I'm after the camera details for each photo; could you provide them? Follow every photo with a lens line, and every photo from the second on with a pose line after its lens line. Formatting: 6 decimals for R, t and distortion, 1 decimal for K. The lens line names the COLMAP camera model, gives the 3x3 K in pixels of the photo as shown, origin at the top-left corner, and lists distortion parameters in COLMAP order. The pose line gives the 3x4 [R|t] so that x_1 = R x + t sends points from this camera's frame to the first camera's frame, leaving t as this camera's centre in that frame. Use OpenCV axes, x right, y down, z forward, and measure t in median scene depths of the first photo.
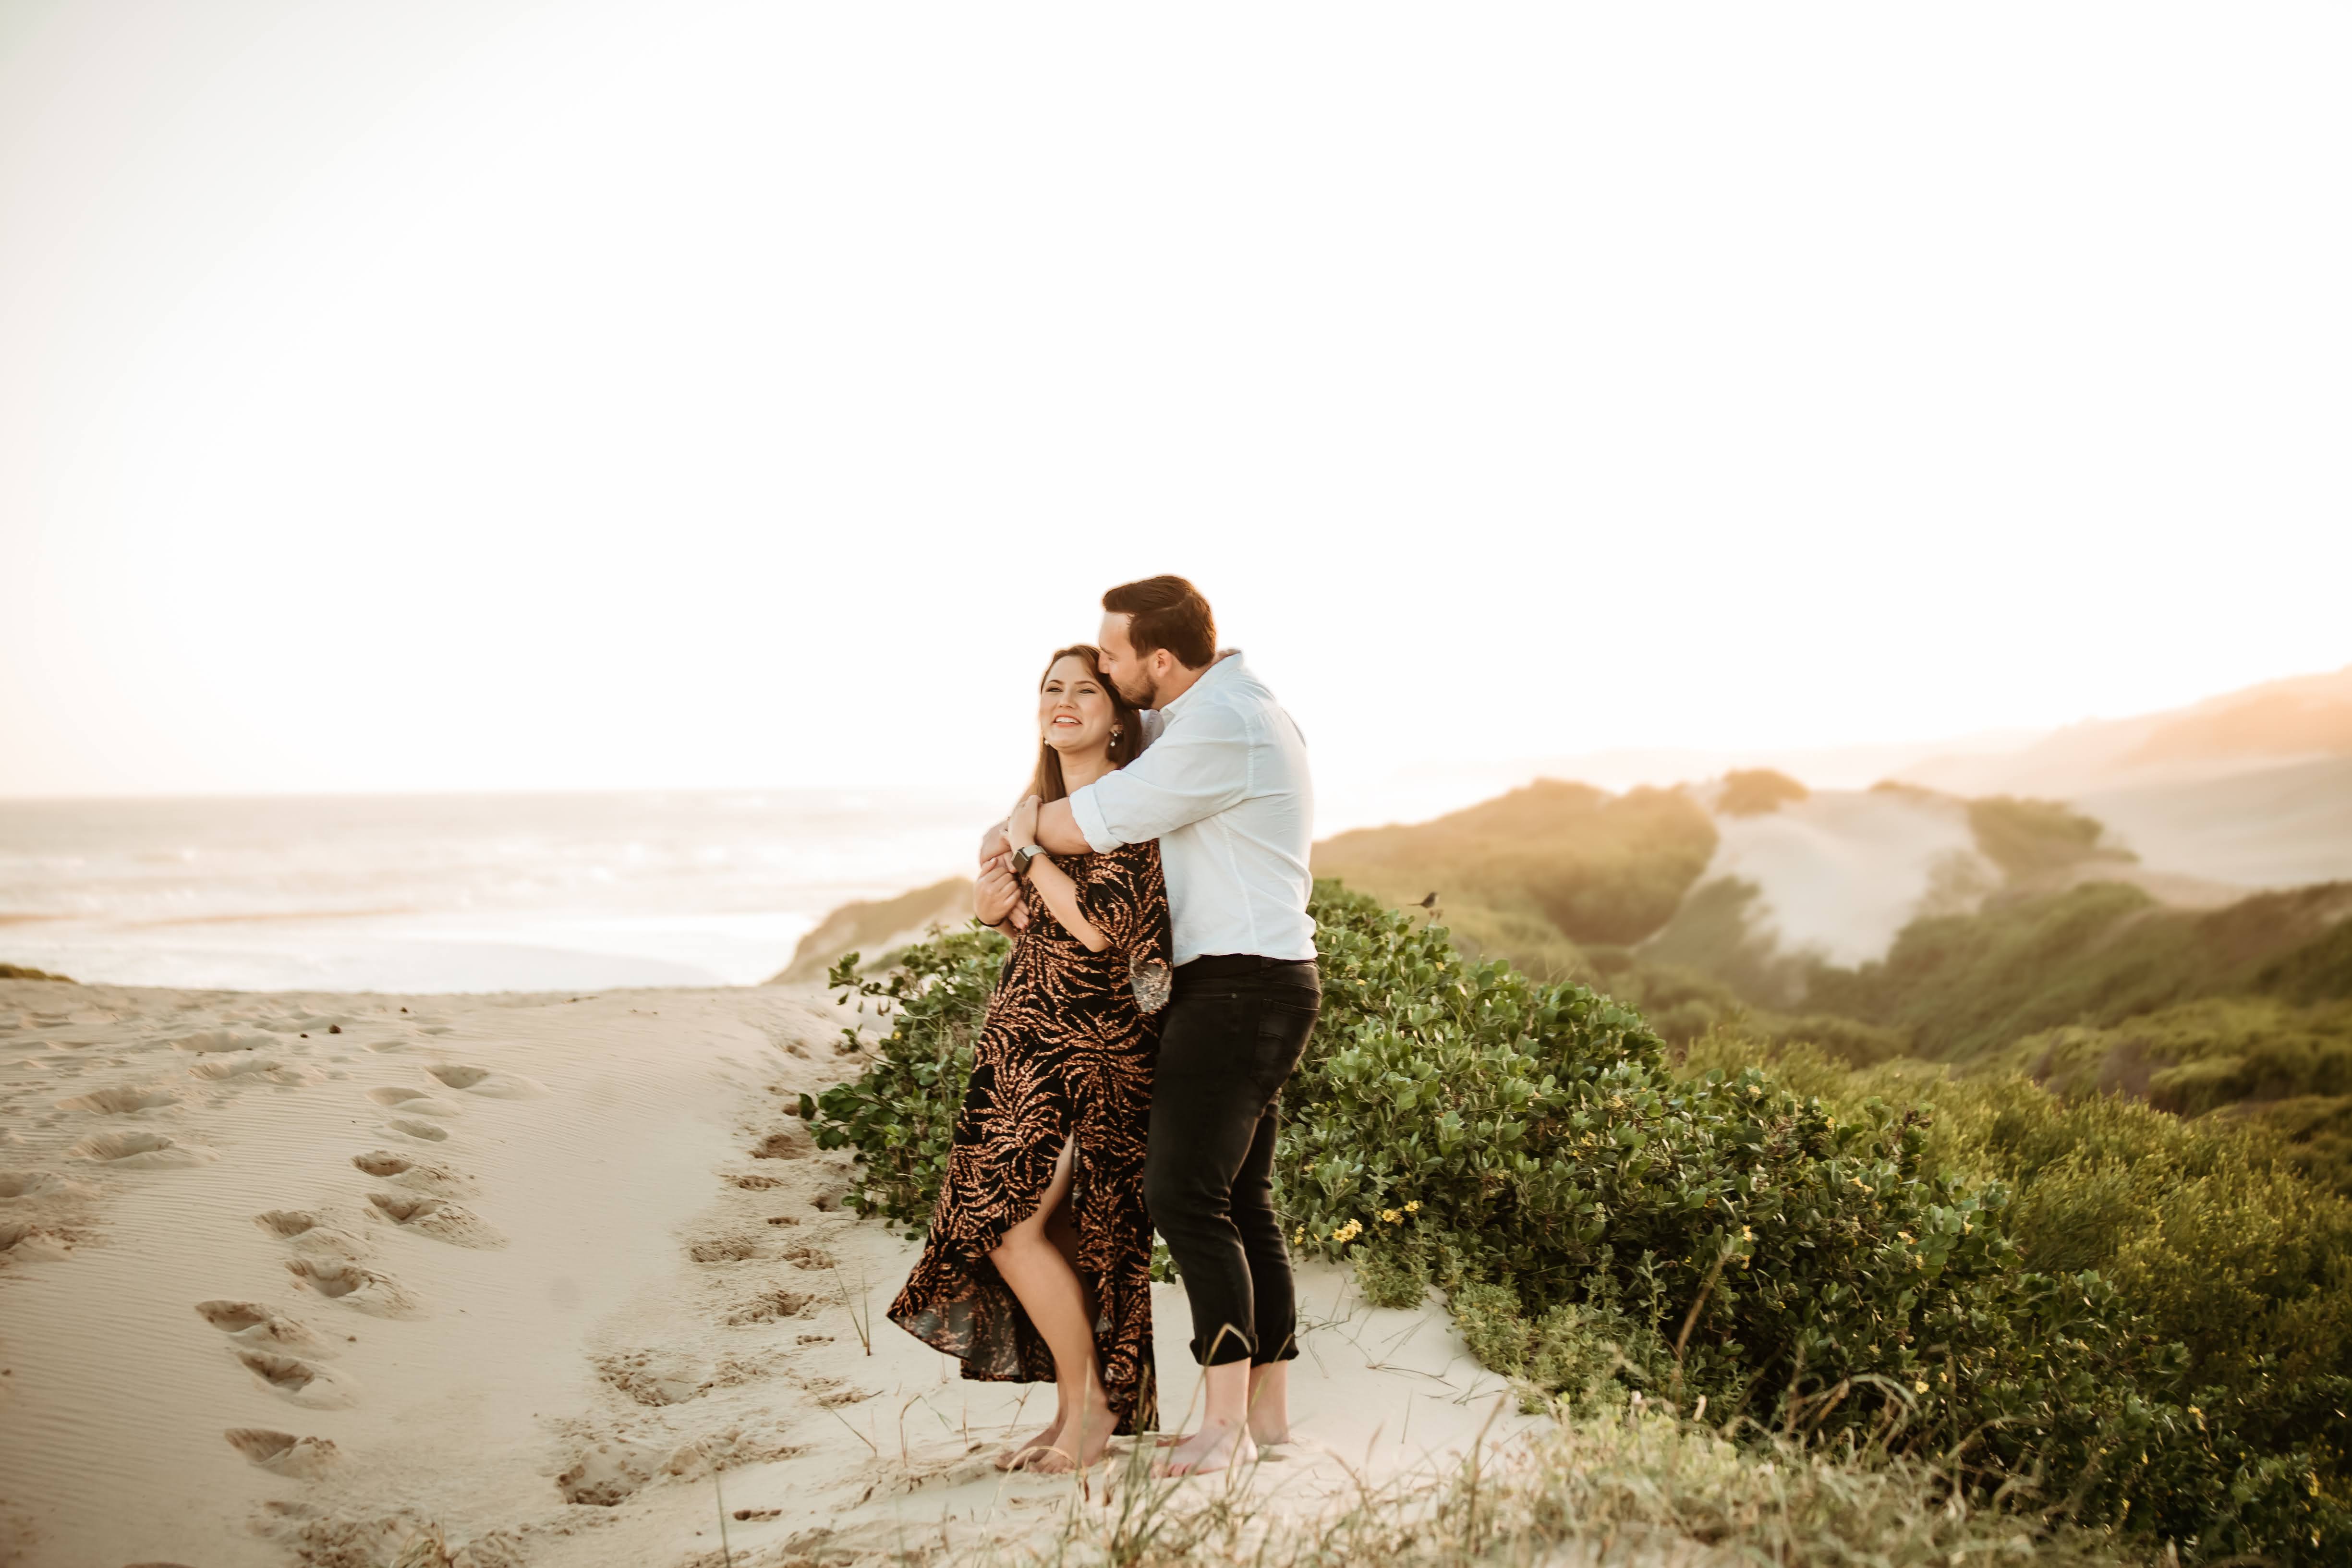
lens RADIAL K [[4536.7, 0, 1105.0], [0, 4536.7, 421.9], [0, 0, 1]] dist [0.121046, 0.000000]
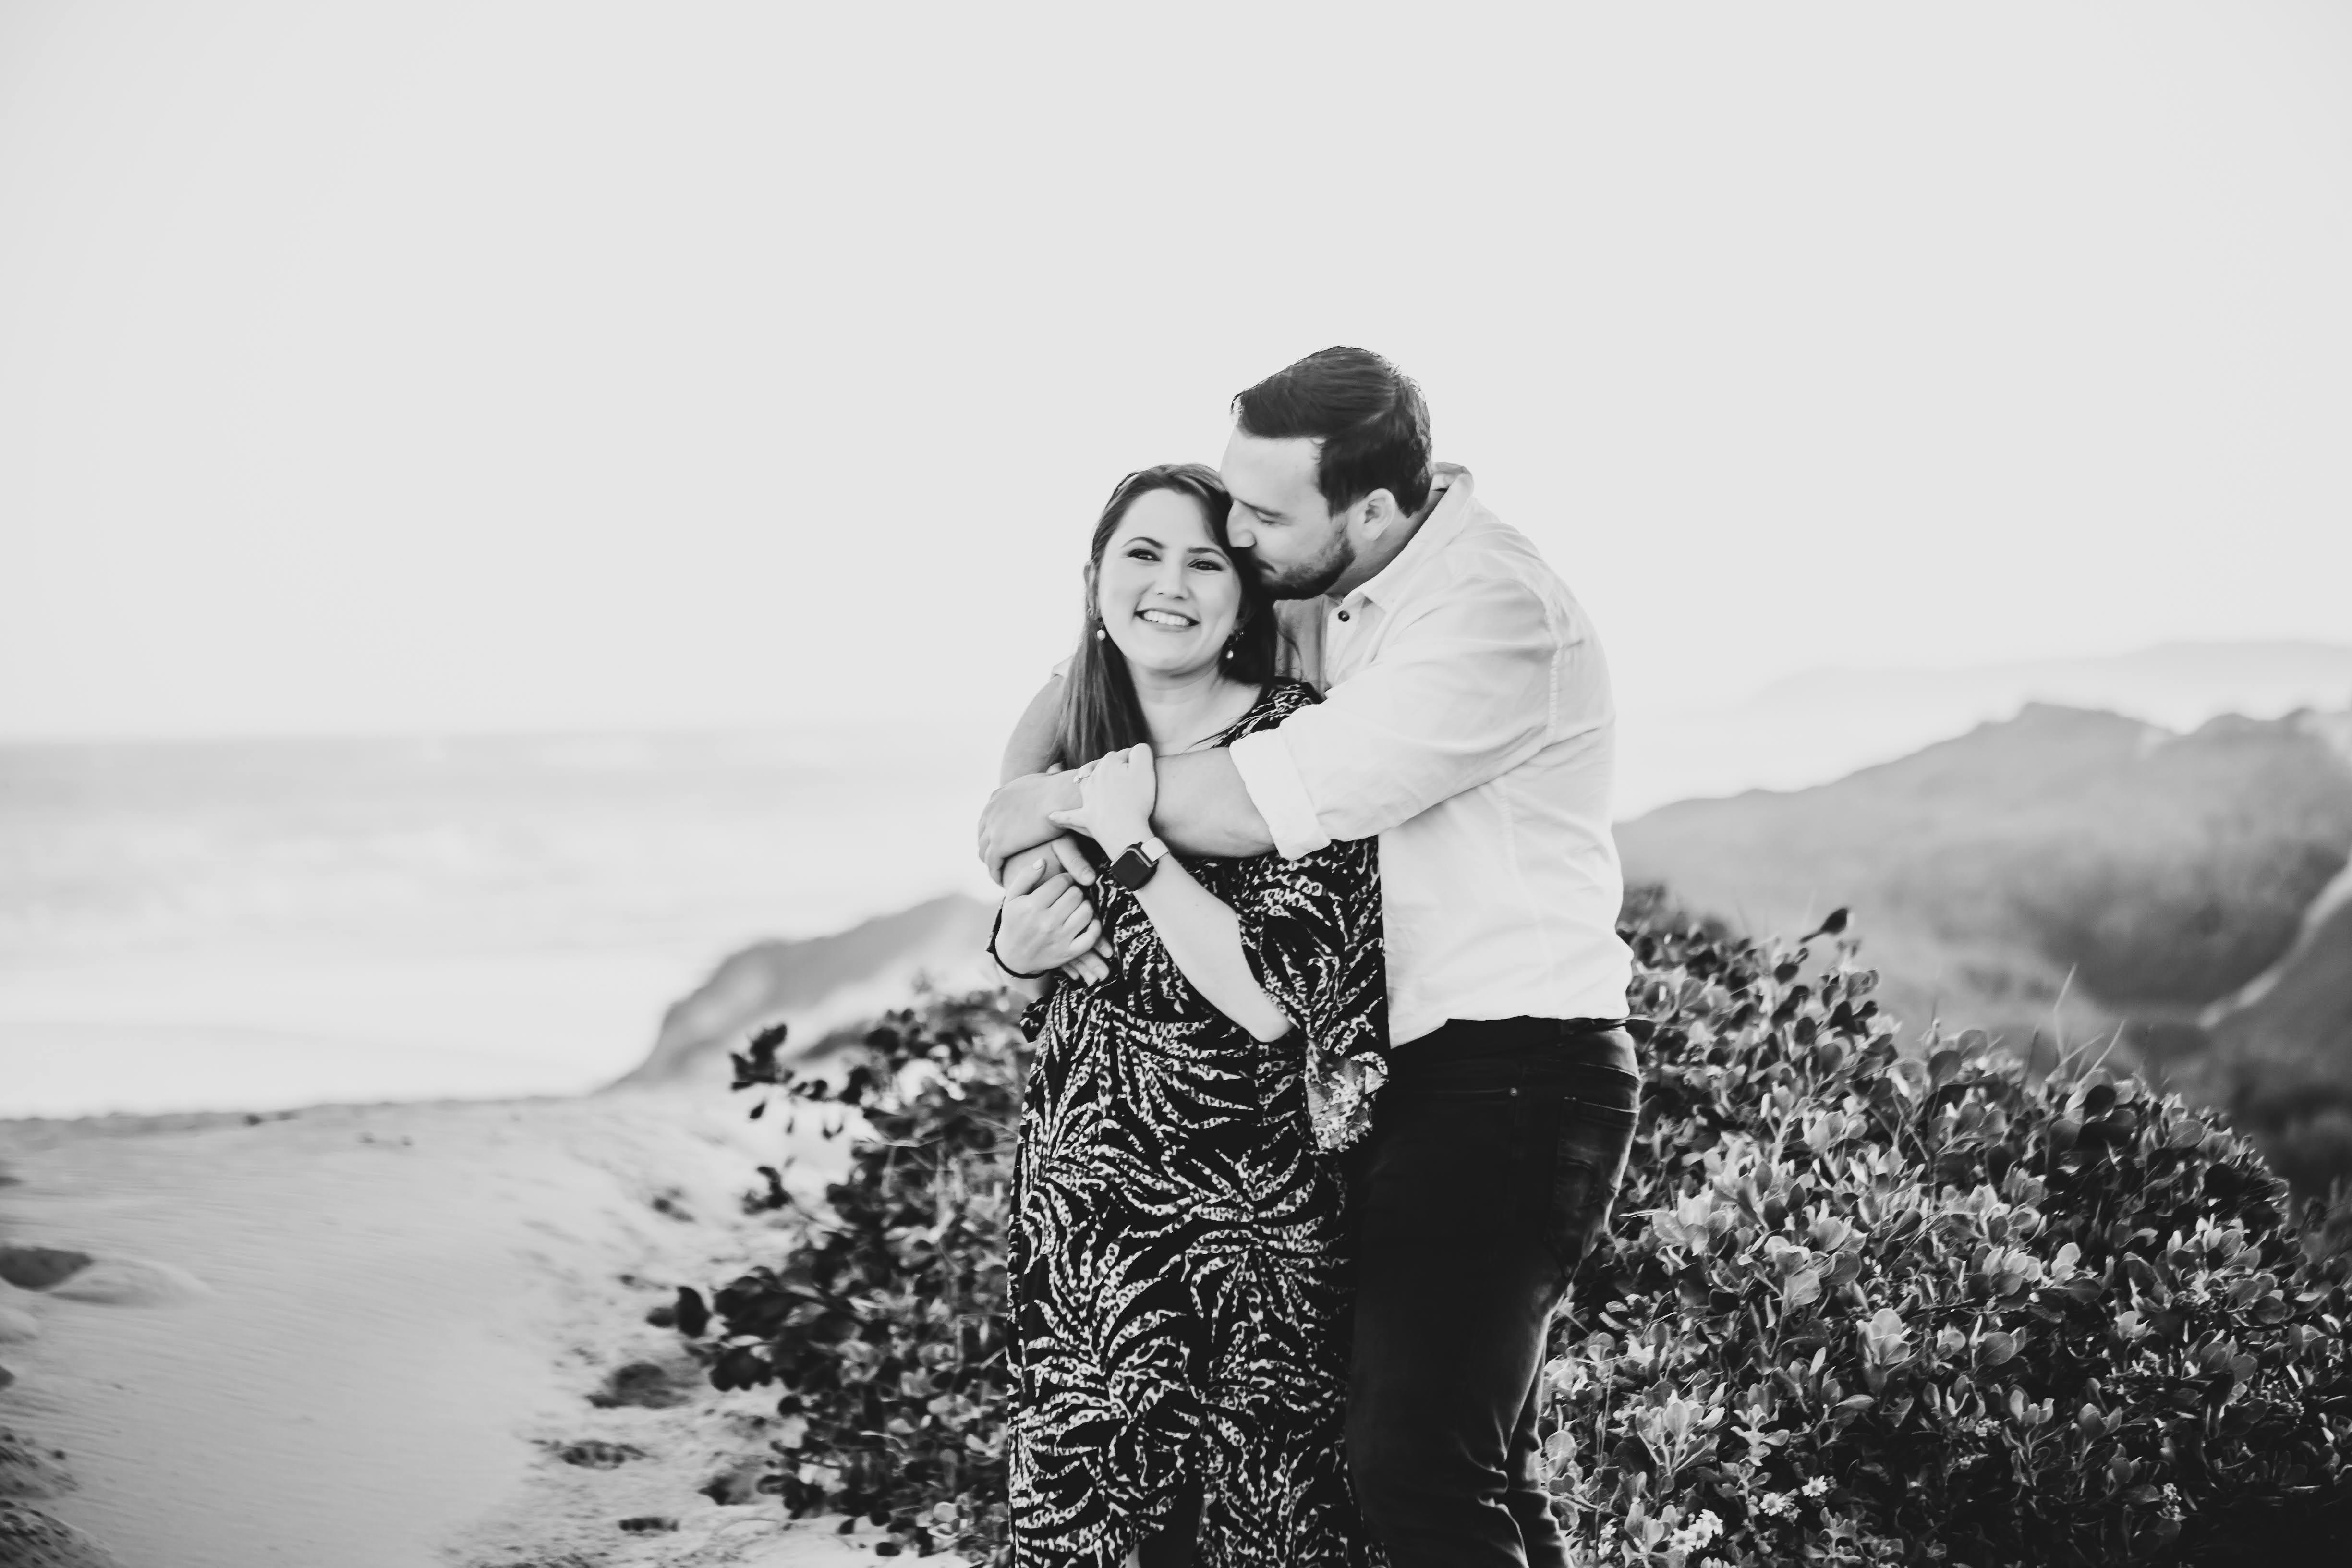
lens RADIAL K [[9456.4, 0, 1134.6], [0, 9456.4, 738.4], [0, 0, 1]] dist [3.902343, 0.000000]
pose [[0.999888, -0.007983, -0.012627, 0.002110], [0.009020, 0.996399, 0.084308, -0.014099], [0.011908, -0.084413, 0.996360, -0.144748]]
